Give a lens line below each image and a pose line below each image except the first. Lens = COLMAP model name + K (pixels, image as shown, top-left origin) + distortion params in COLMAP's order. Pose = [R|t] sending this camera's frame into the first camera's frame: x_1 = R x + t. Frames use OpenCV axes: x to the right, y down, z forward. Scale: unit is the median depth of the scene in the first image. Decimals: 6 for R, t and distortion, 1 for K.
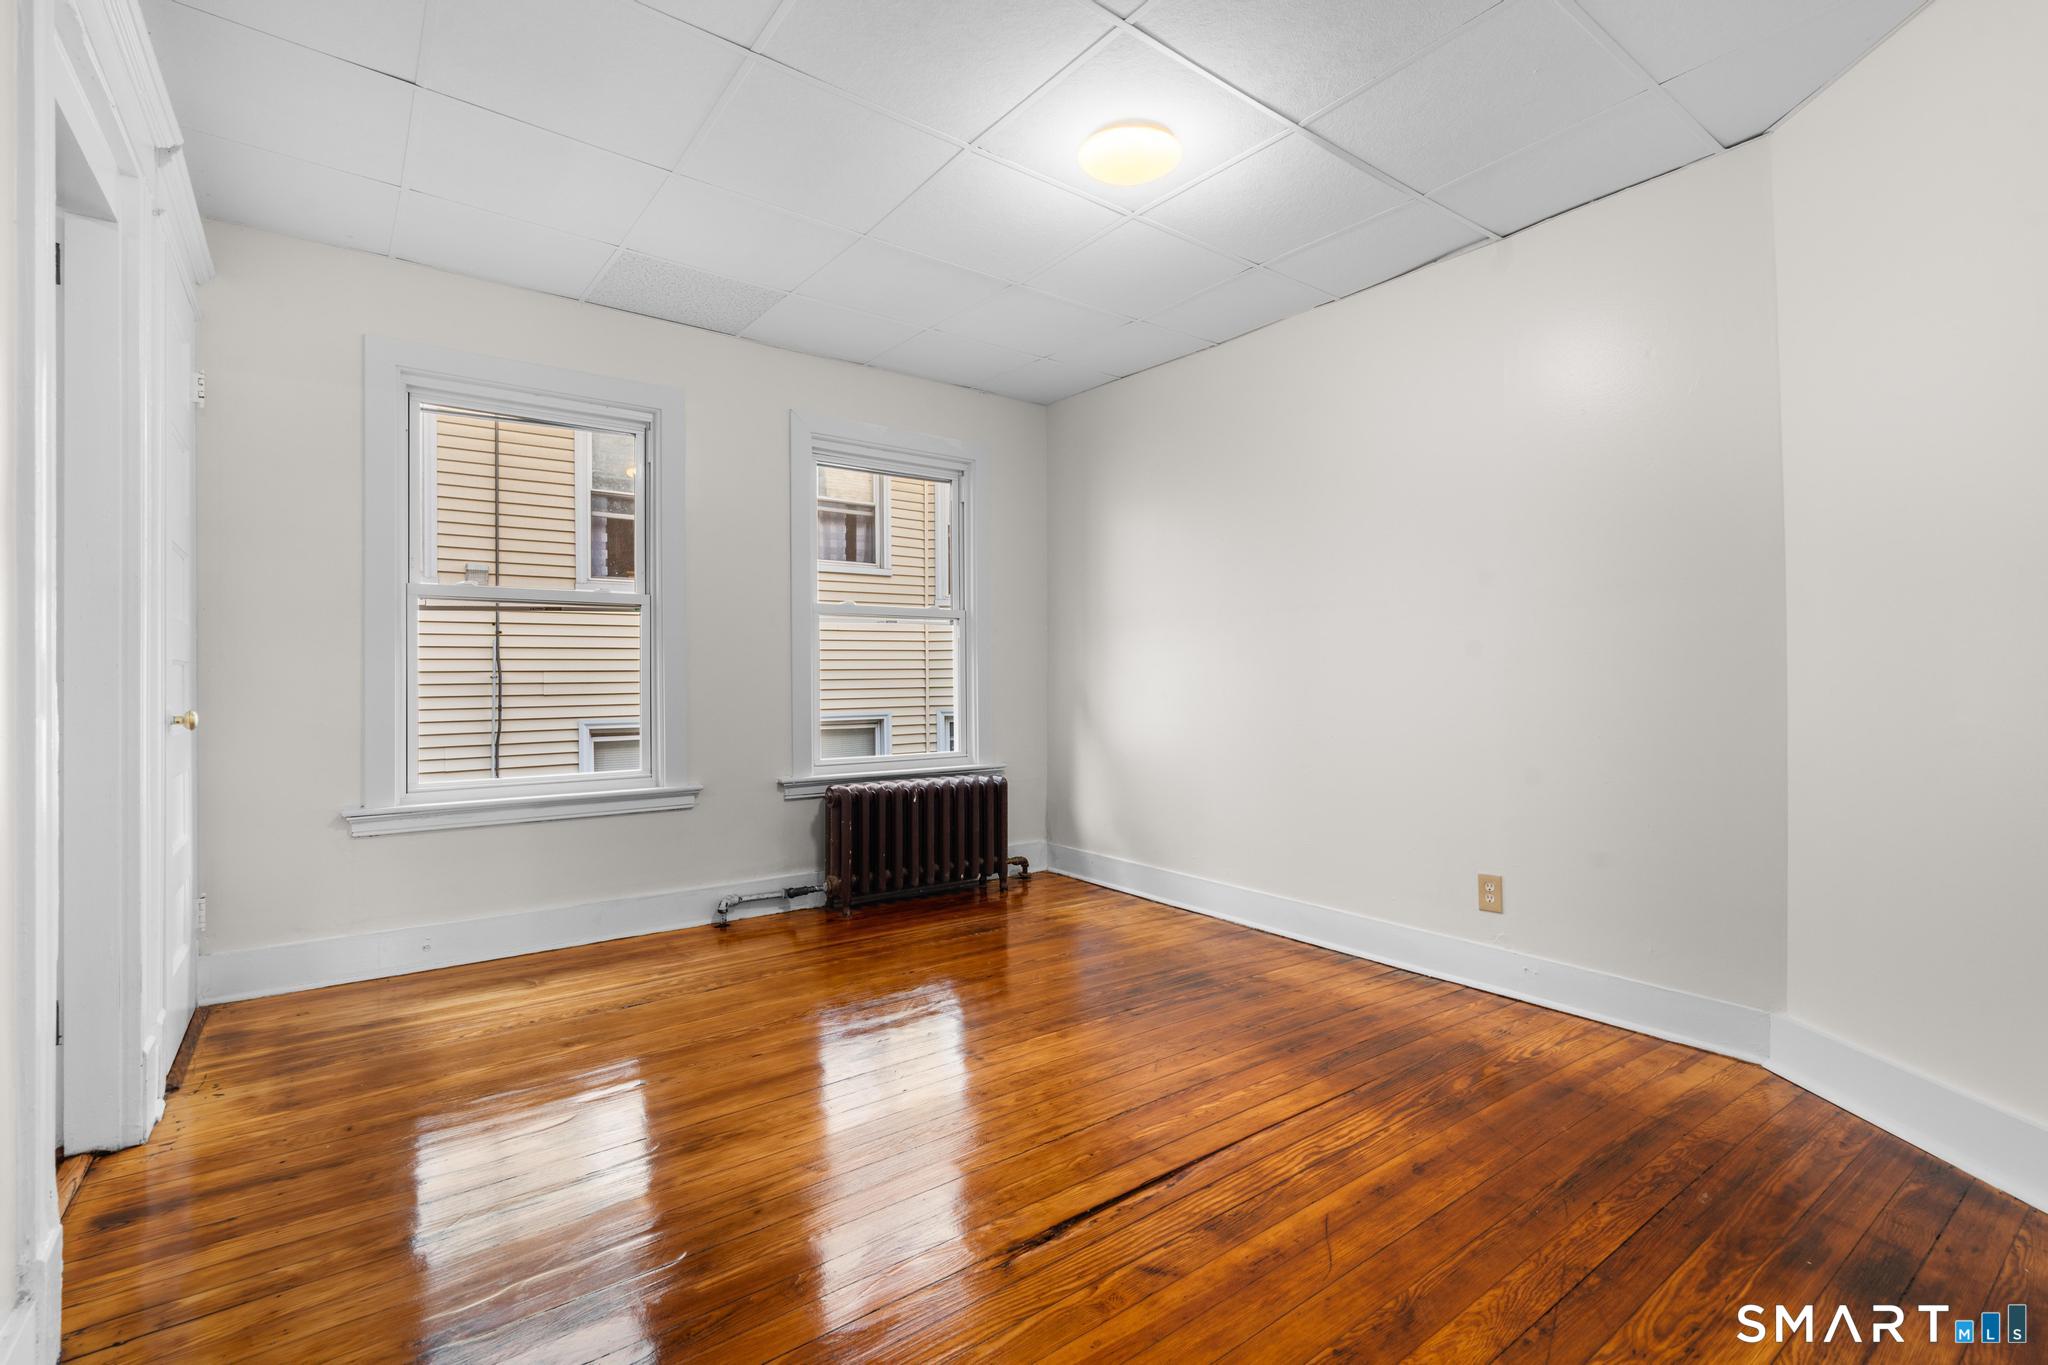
lens RADIAL K [[940.7, 0, 1024.0], [0, 940.7, 682.5], [0, 0, 1]] dist [0.042370, -0.000255]
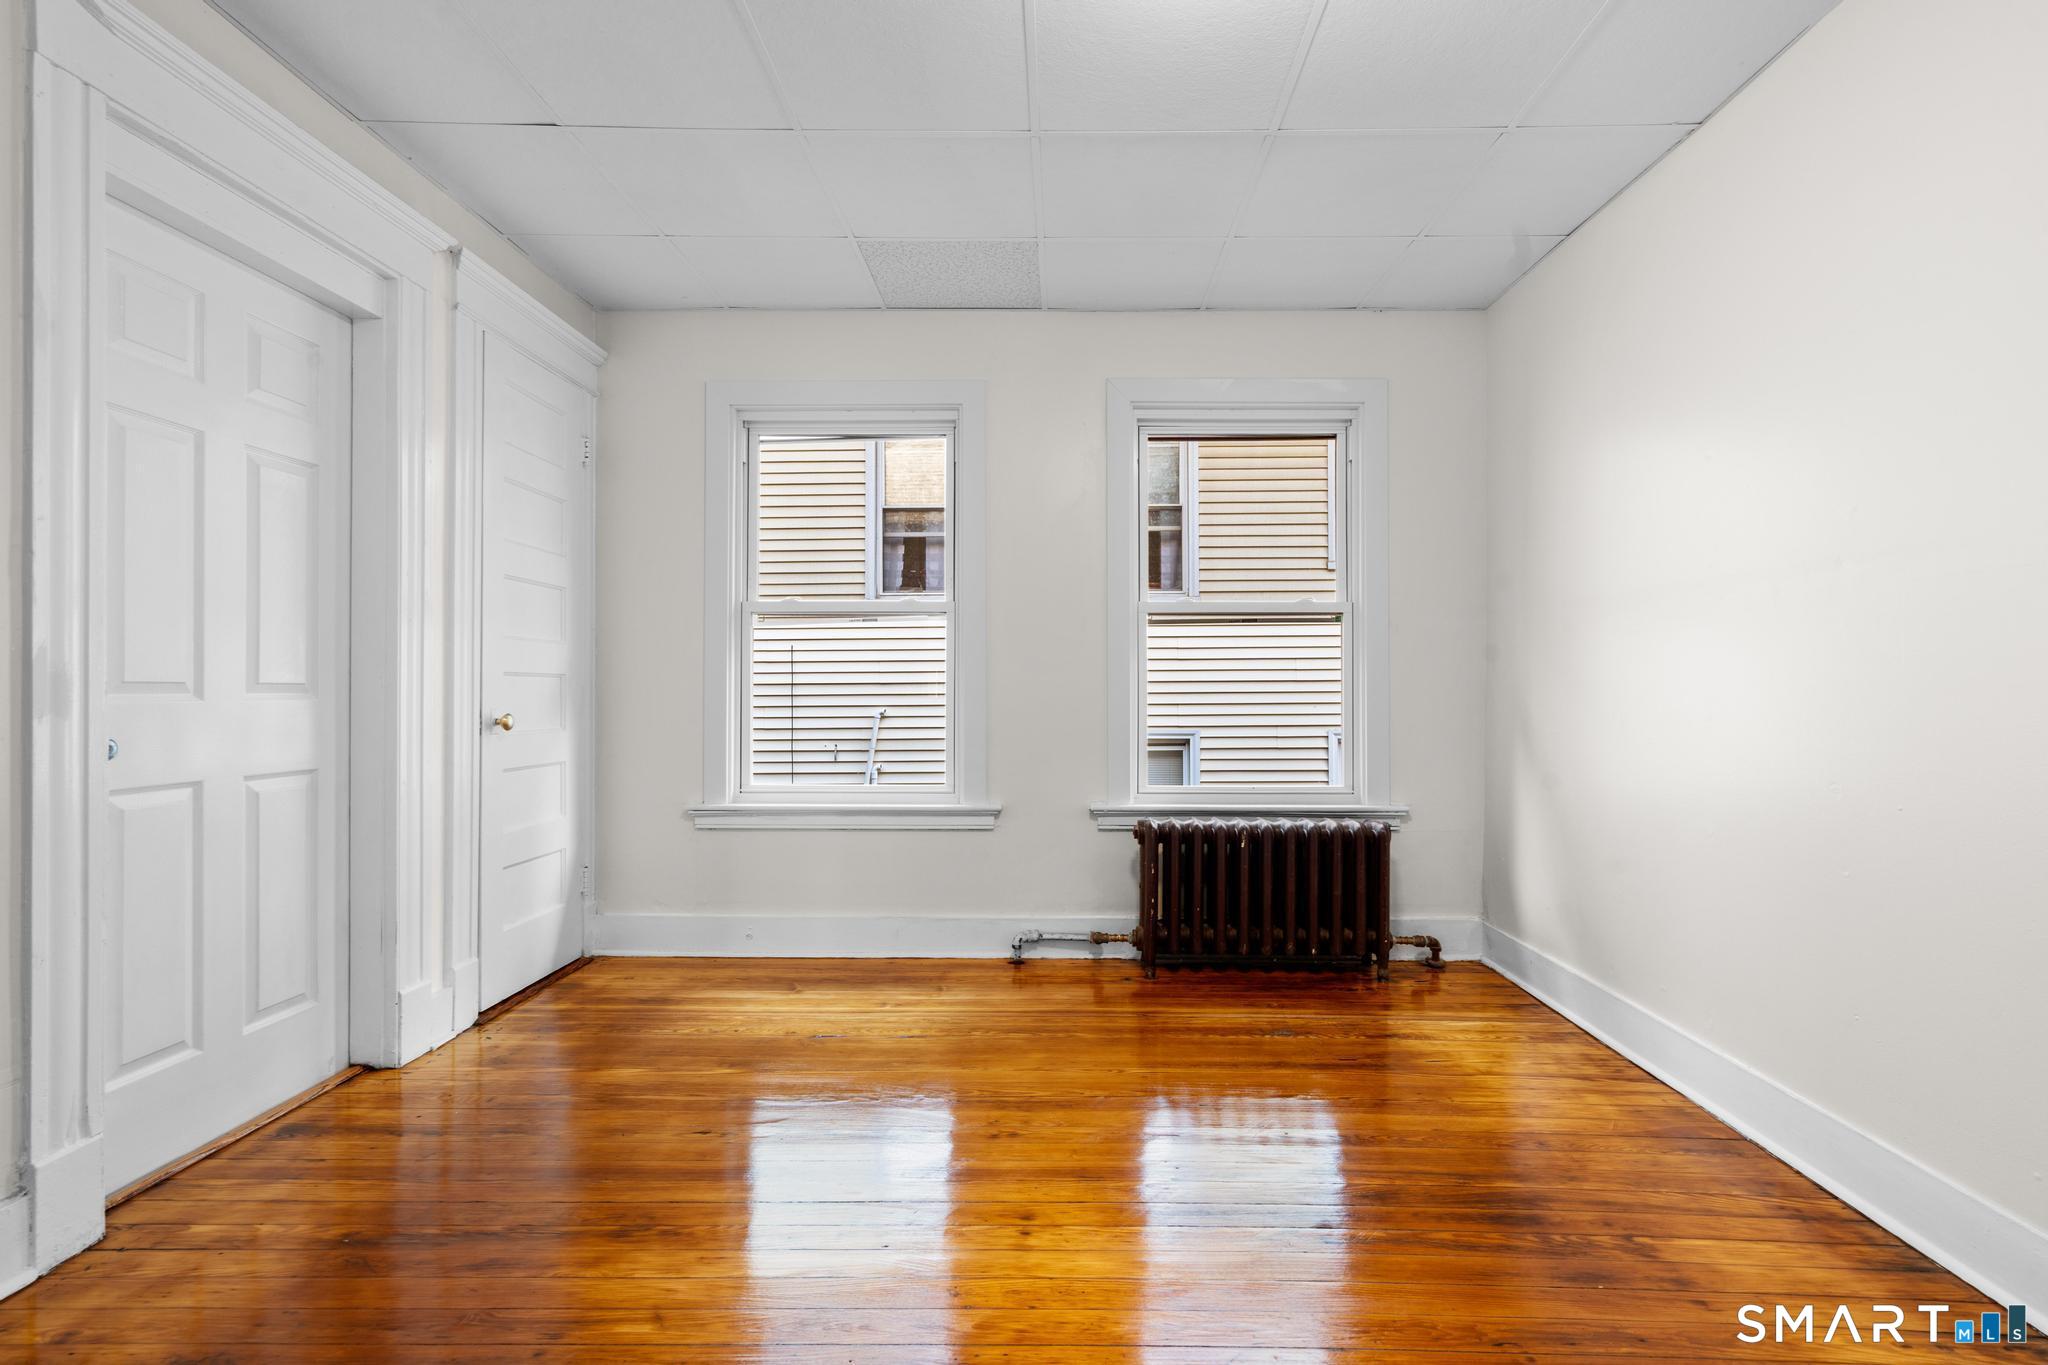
lens RADIAL K [[935.5, 0, 1030.0], [0, 935.5, 669.6], [0, 0, 1]] dist [0.011608, 0.000577]
pose [[0.791575, -0.017876, -0.610810, 0.236130], [-0.003158, 0.999439, -0.033342, 0.005545], [0.611064, 0.028322, 0.791075, 0.278483]]
